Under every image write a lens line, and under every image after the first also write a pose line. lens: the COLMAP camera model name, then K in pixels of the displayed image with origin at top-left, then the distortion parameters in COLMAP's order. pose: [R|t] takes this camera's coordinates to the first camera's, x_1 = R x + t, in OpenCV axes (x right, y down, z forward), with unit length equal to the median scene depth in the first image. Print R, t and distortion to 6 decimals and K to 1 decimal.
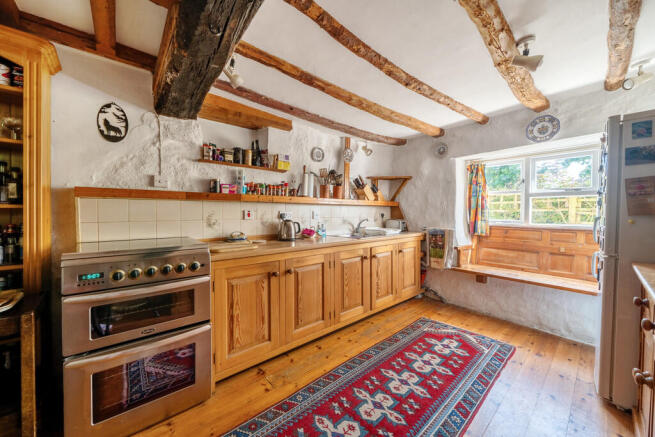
lens RADIAL K [[237.8, 0, 326.6], [0, 237.8, 214.7], [0, 0, 1]] dist [-0.000439, -0.000006]
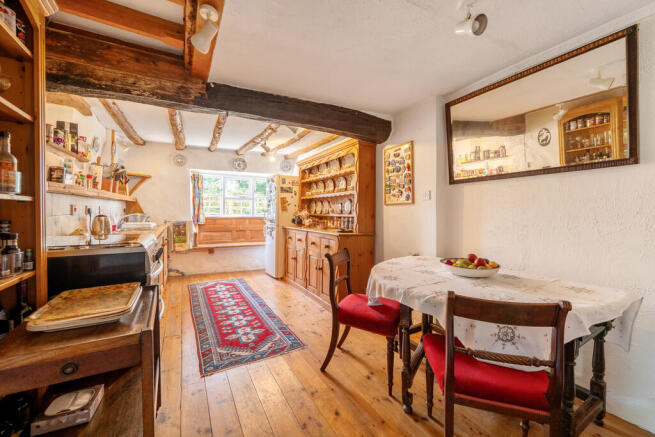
lens RADIAL K [[252.7, 0, 327.2], [0, 252.7, 214.2], [0, 0, 1]] dist [0.000430, 0.000003]
pose [[0.191314, -0.014893, 0.981416, -0.761187], [-0.001440, 0.999880, 0.015454, 0.001032], [-0.981528, -0.004370, 0.191269, -0.060938]]
